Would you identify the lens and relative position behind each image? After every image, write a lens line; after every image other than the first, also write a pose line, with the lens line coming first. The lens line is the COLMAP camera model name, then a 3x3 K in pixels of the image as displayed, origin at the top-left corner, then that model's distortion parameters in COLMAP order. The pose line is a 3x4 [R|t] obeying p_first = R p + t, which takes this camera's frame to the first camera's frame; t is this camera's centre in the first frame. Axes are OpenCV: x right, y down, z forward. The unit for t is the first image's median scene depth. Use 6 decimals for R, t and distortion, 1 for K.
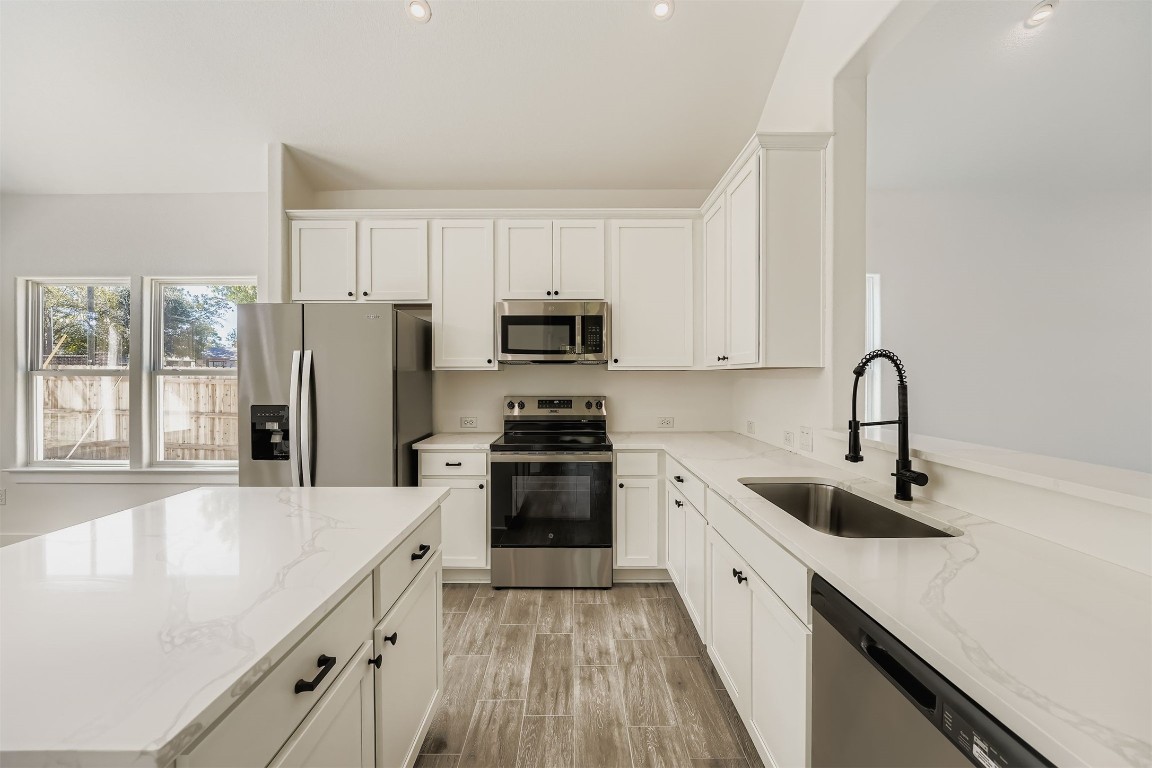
lens RADIAL K [[476.0, 0, 576.1], [0, 476.0, 375.0], [0, 0, 1]] dist [-0.011396, -0.000030]
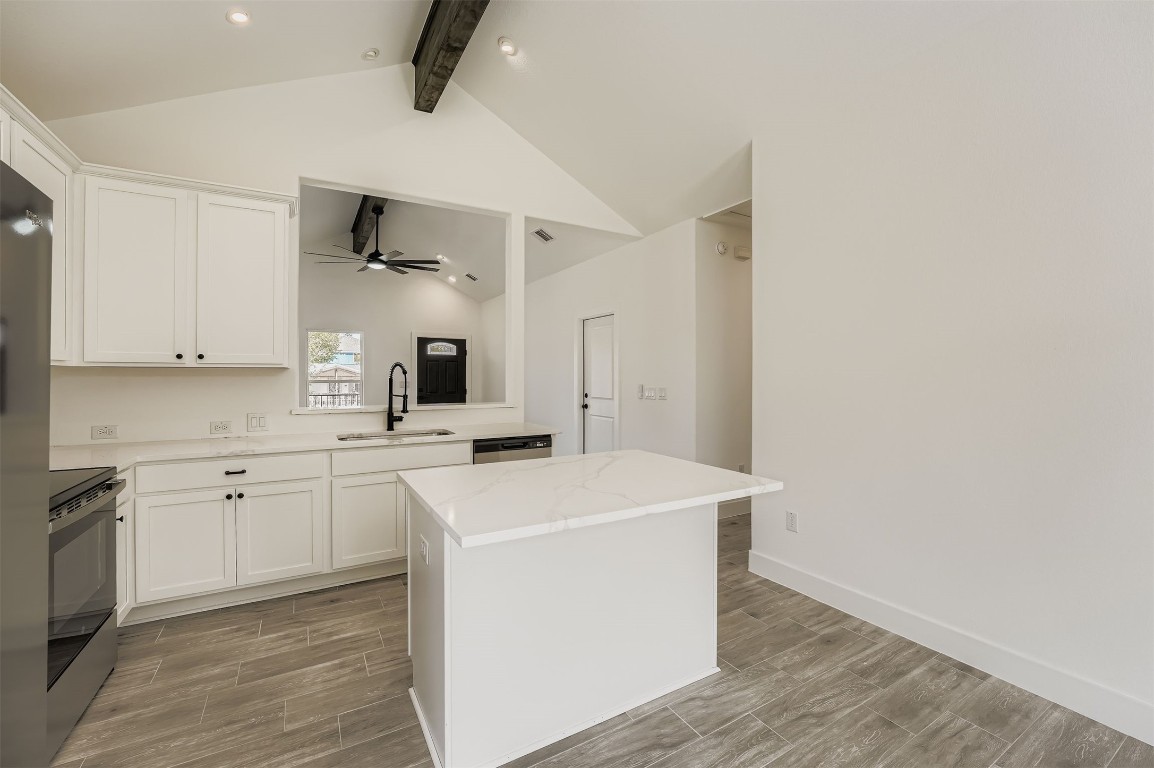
lens RADIAL K [[476.8, 0, 576.7], [0, 476.8, 377.1], [0, 0, 1]] dist [-0.011396, -0.000030]
pose [[-0.499940, -0.004049, 0.866051, -0.836992], [-0.000945, 0.999991, 0.004130, 0.003652], [-0.866060, 0.001246, -0.499939, 0.689394]]
